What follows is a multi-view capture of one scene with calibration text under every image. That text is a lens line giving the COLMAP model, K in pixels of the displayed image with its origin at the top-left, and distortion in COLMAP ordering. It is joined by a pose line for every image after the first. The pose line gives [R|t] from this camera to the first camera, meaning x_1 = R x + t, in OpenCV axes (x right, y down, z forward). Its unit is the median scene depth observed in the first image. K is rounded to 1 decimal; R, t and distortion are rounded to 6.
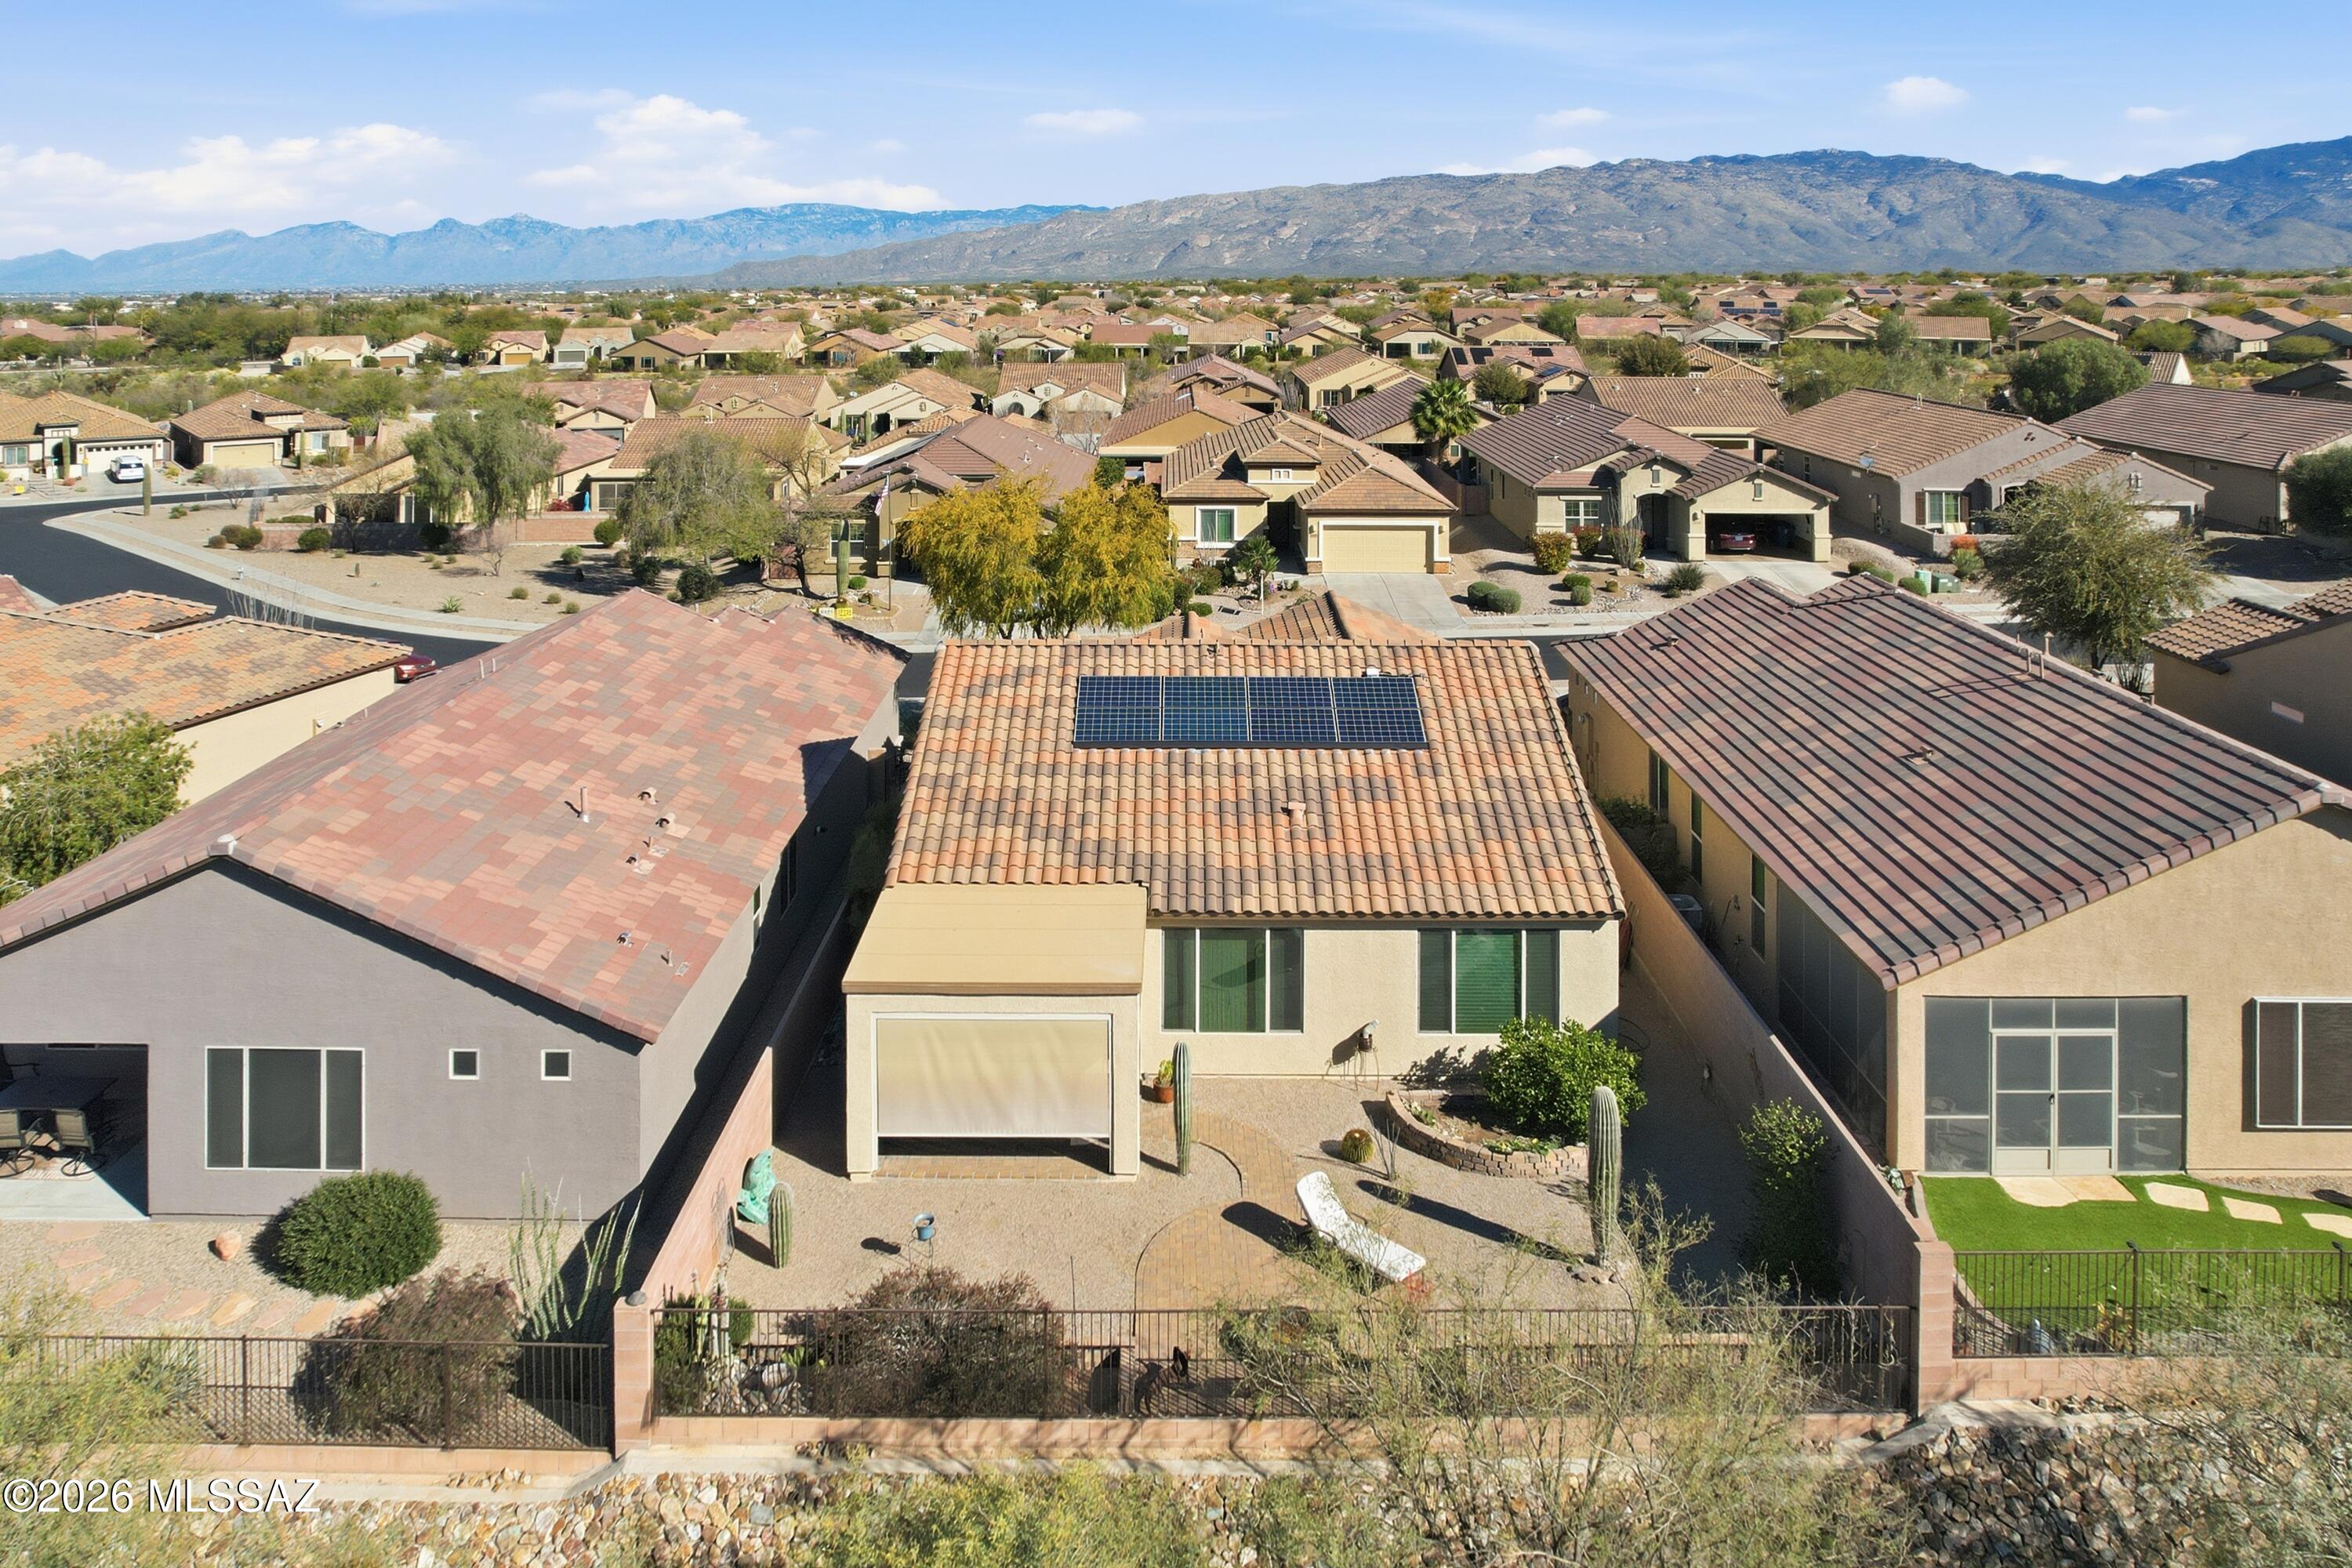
lens RADIAL K [[1615.4, 0, 1167.4], [0, 1615.4, 695.0], [0, 0, 1]] dist [-0.067983, 0.054500]
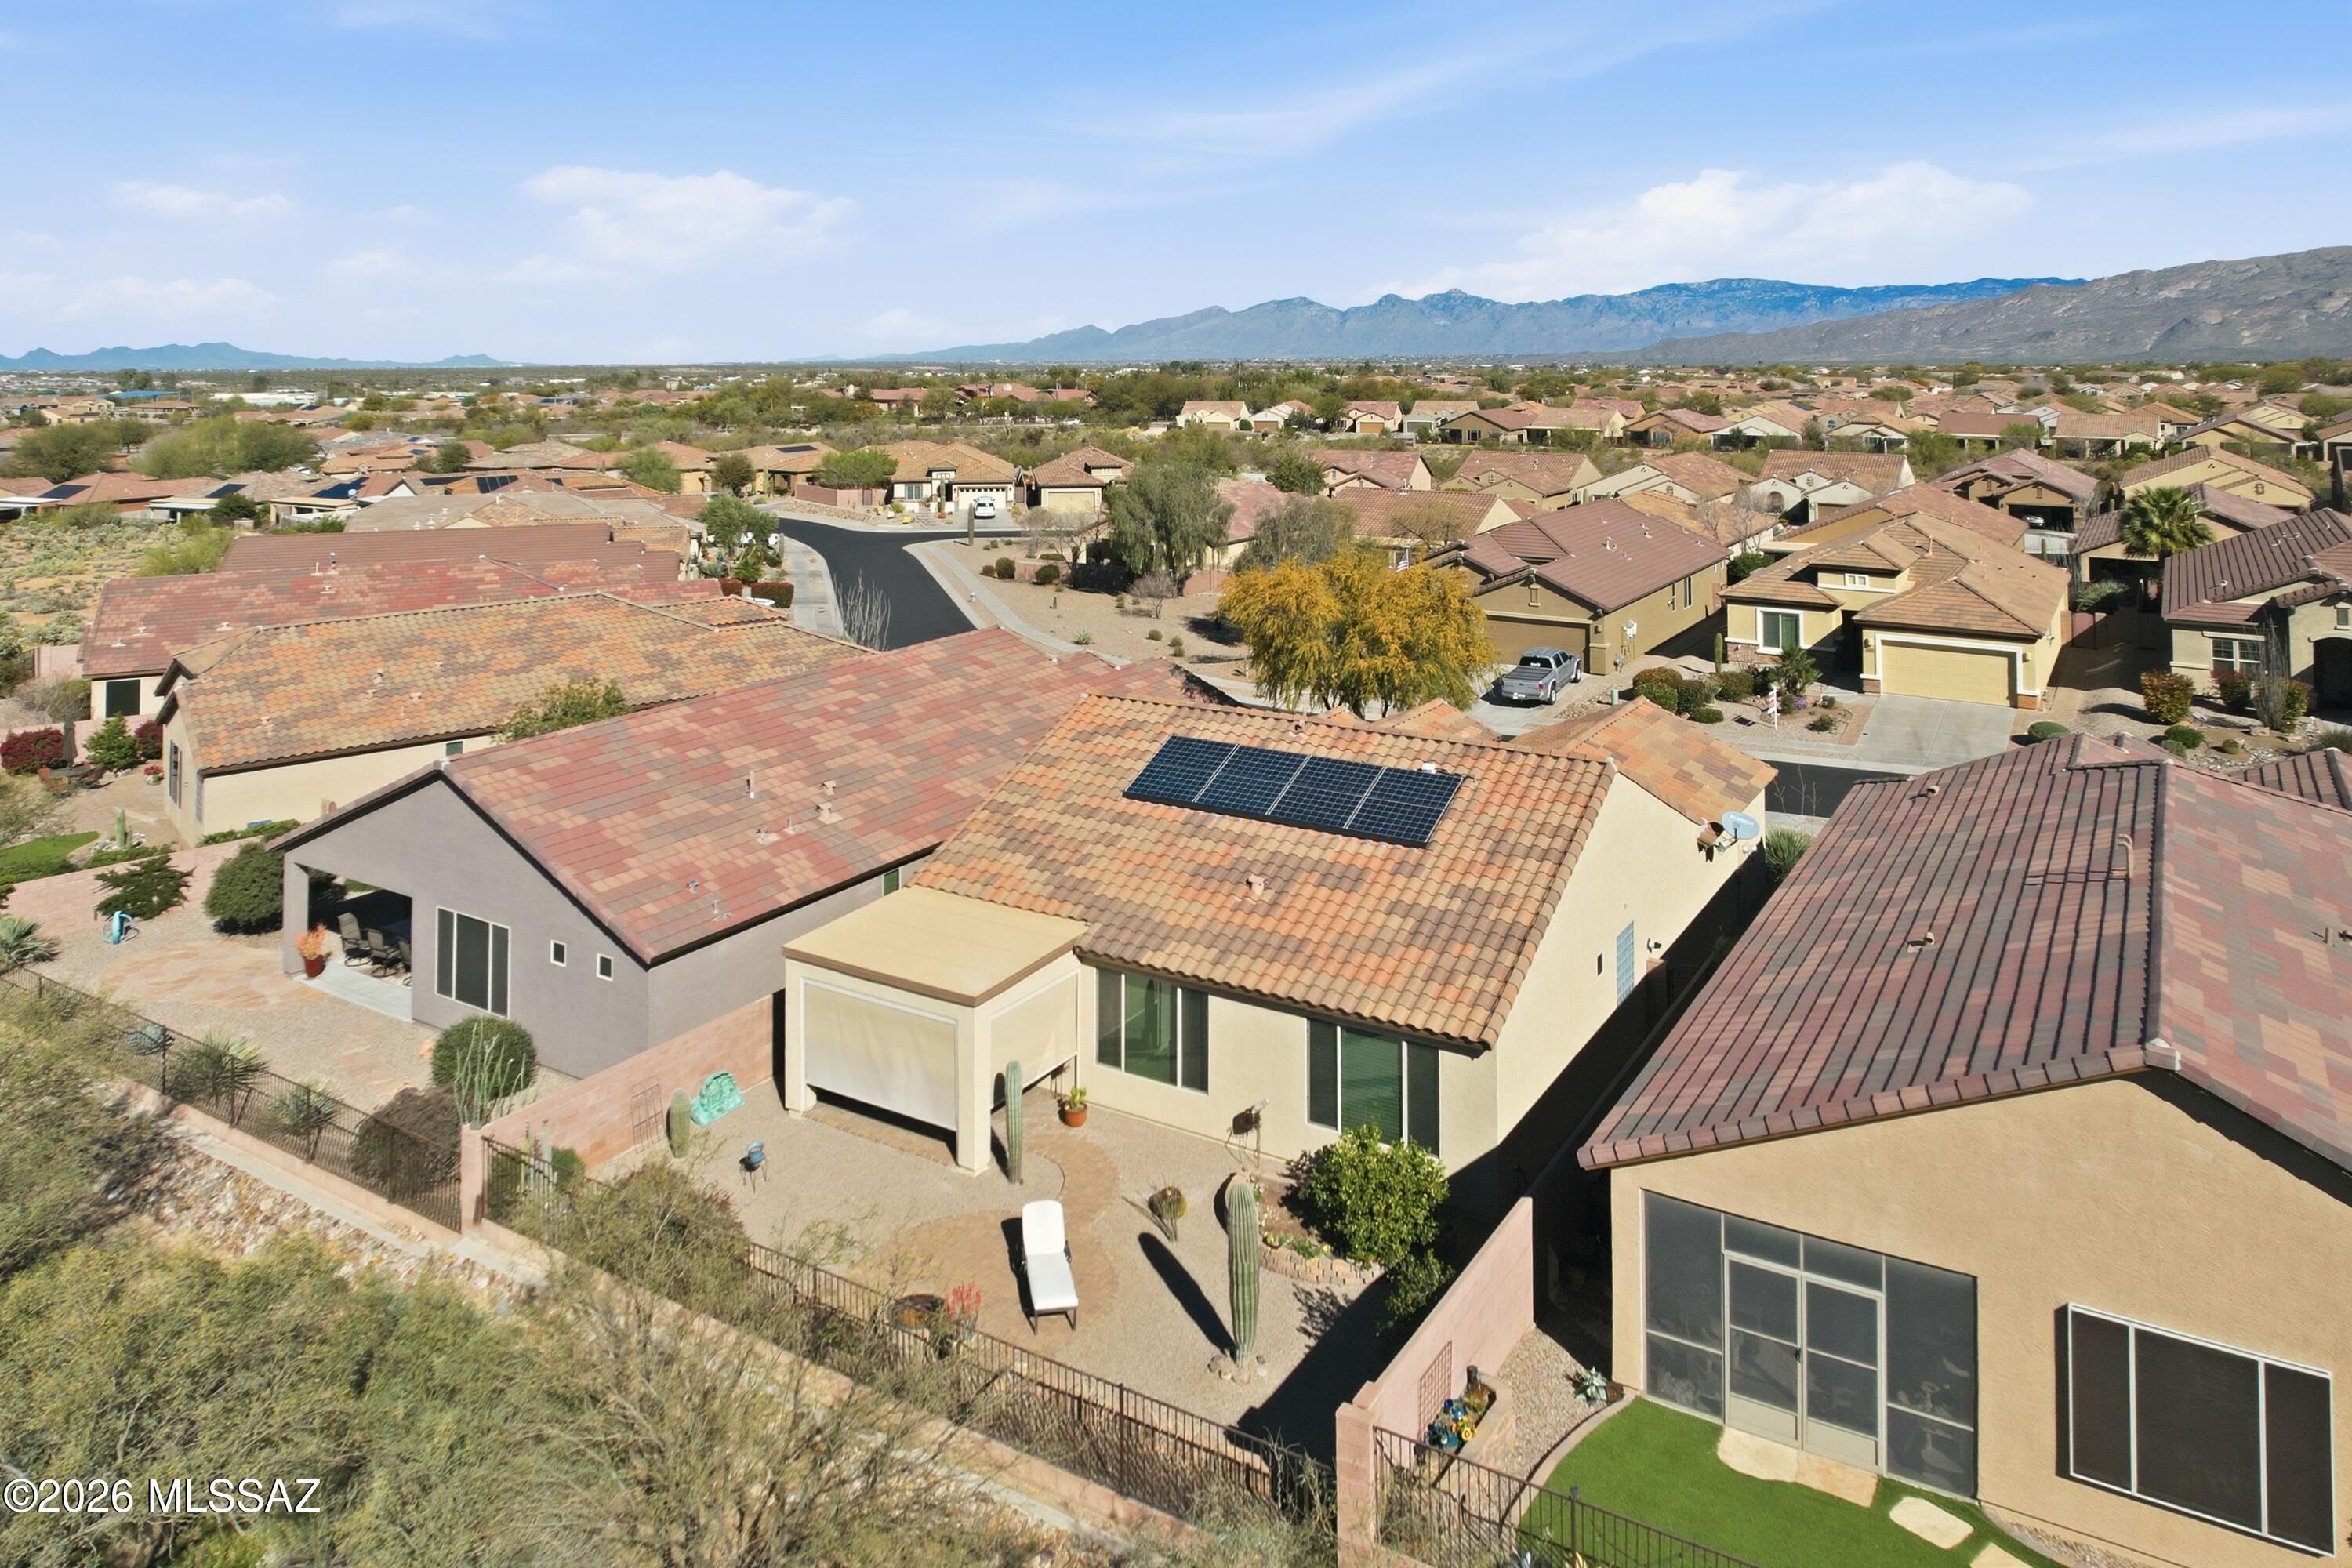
lens RADIAL K [[1643.0, 0, 1167.0], [0, 1643.0, 740.1], [0, 0, 1]] dist [-0.087844, 0.088802]
pose [[0.849318, 0.122212, -0.513541, 0.220891], [-0.133188, 0.990969, 0.015558, -0.010983], [0.510804, 0.055184, 0.857924, 0.029457]]
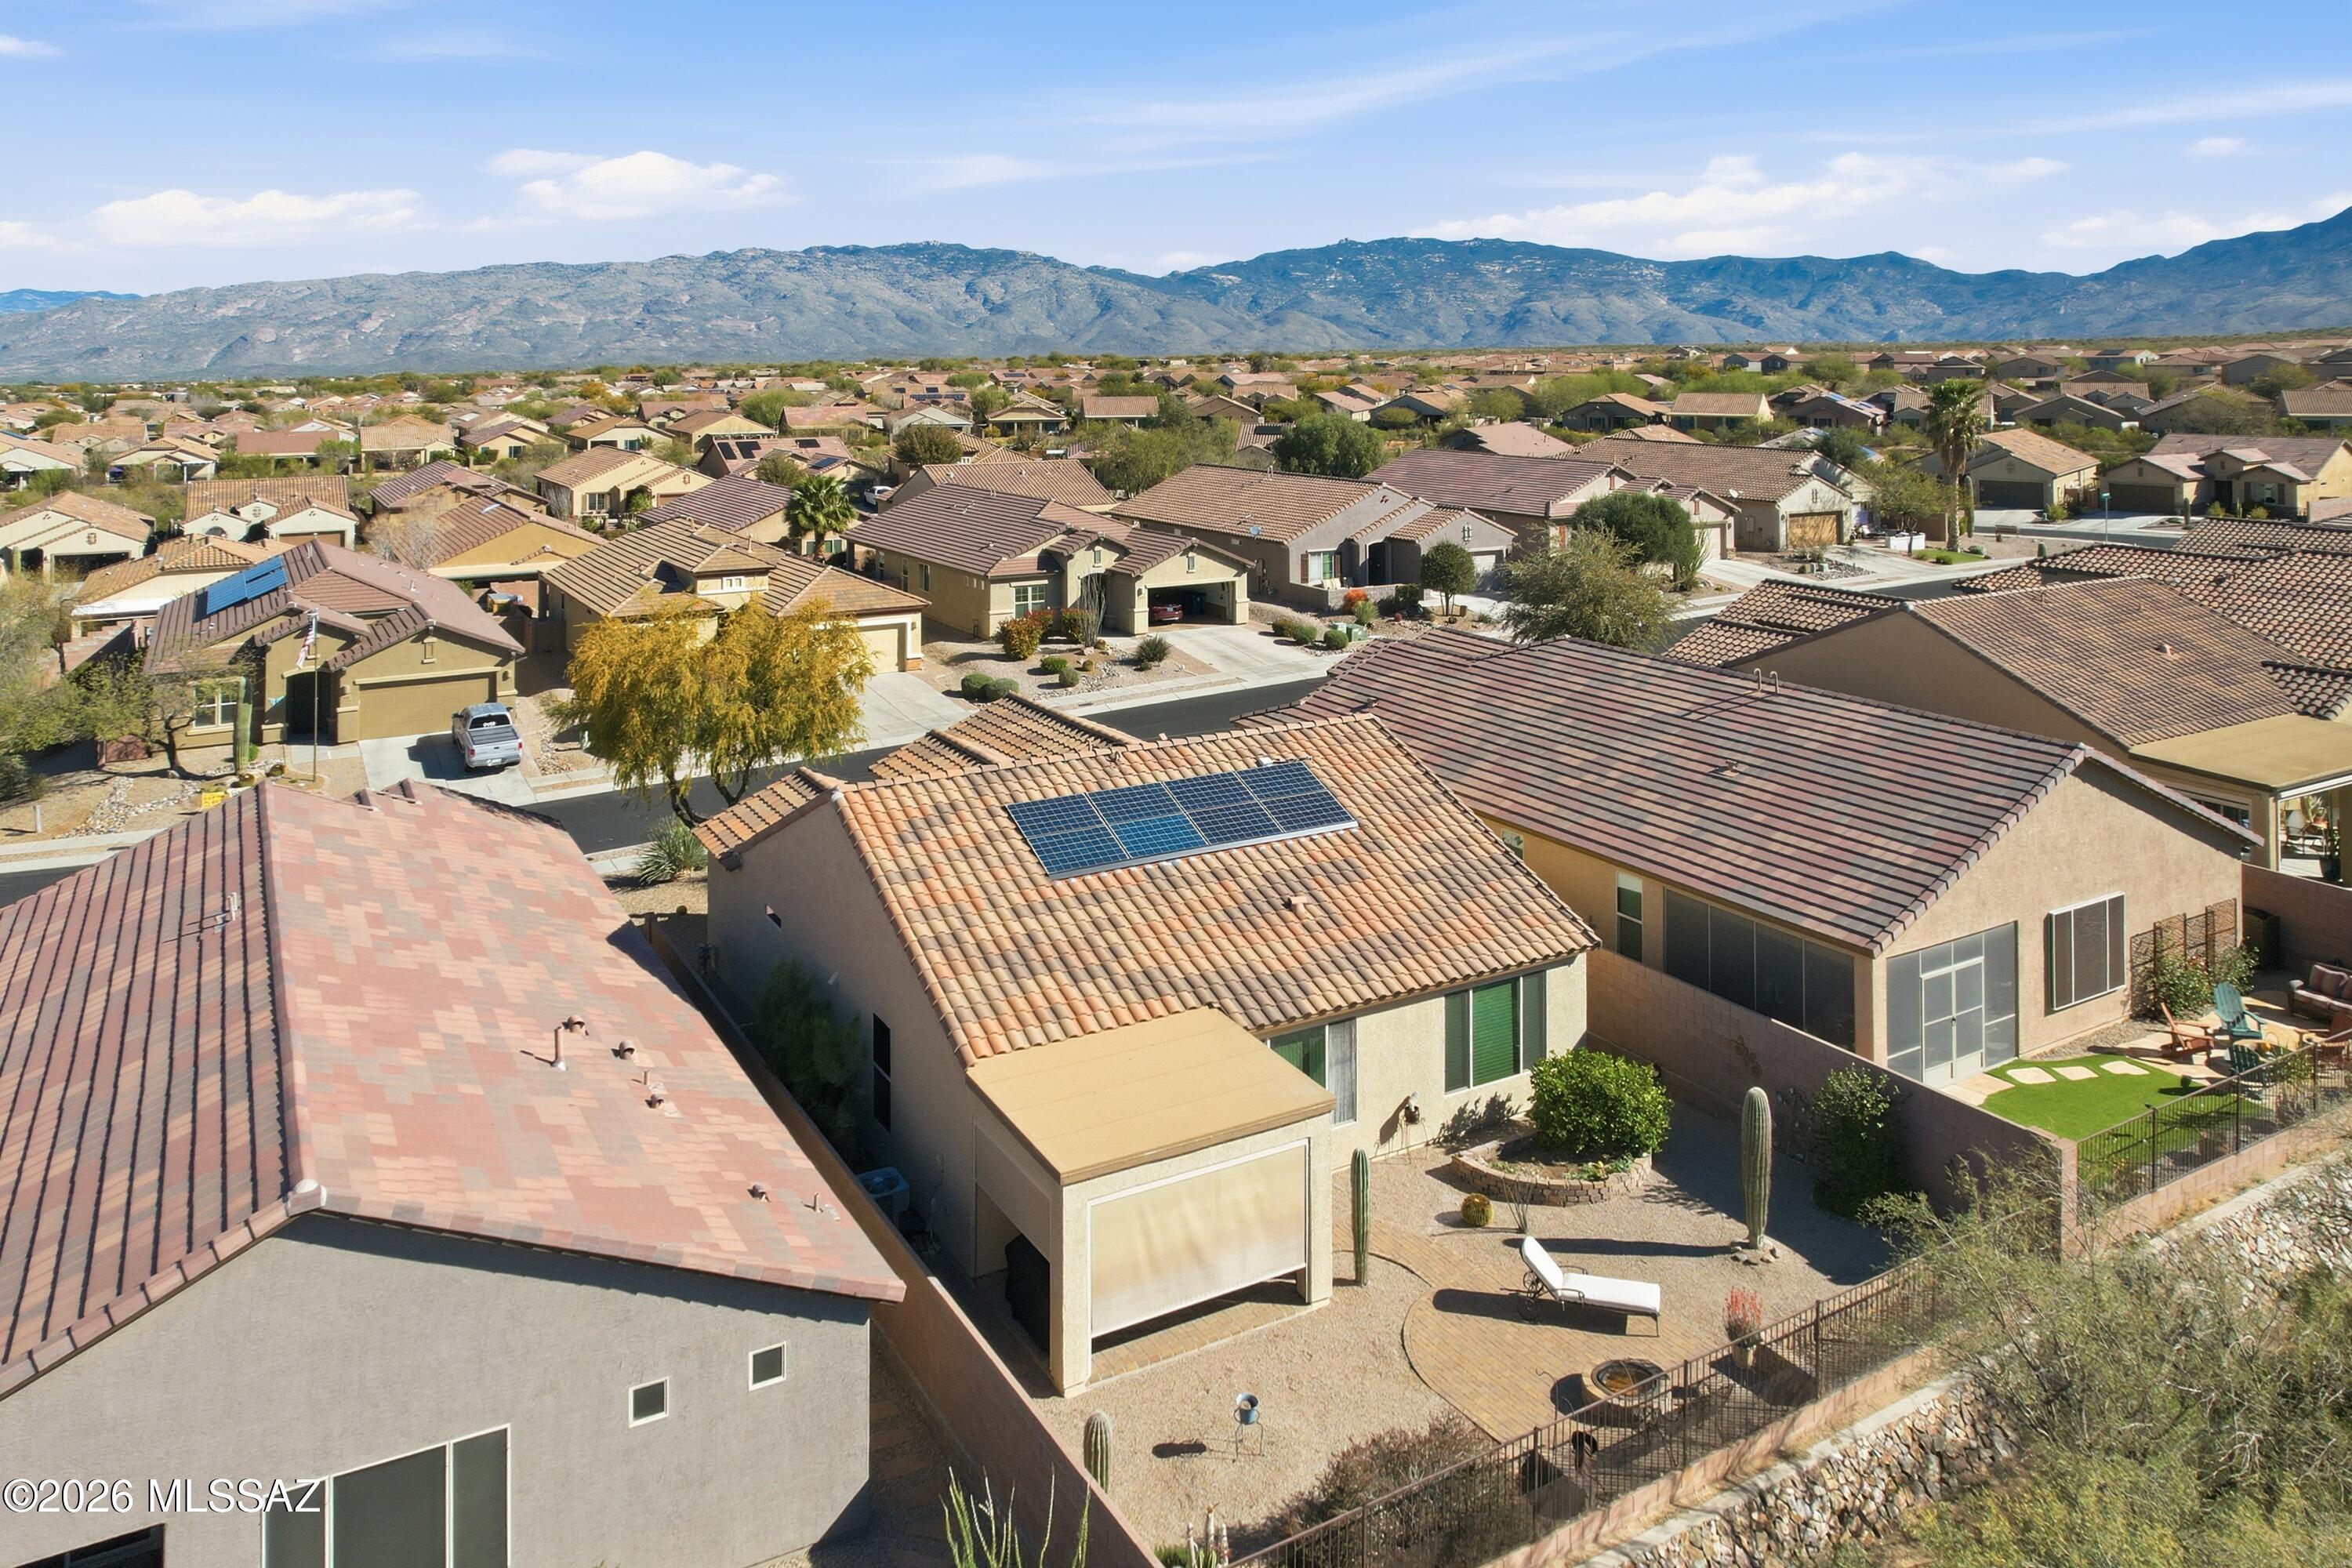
lens RADIAL K [[1643.0, 0, 1167.0], [0, 1643.0, 740.1], [0, 0, 1]] dist [-0.087844, 0.088802]
pose [[0.861490, -0.119781, 0.493445, -0.189990], [0.134307, 0.990921, 0.006058, -0.018419], [-0.489690, 0.061055, 0.869756, 0.060418]]
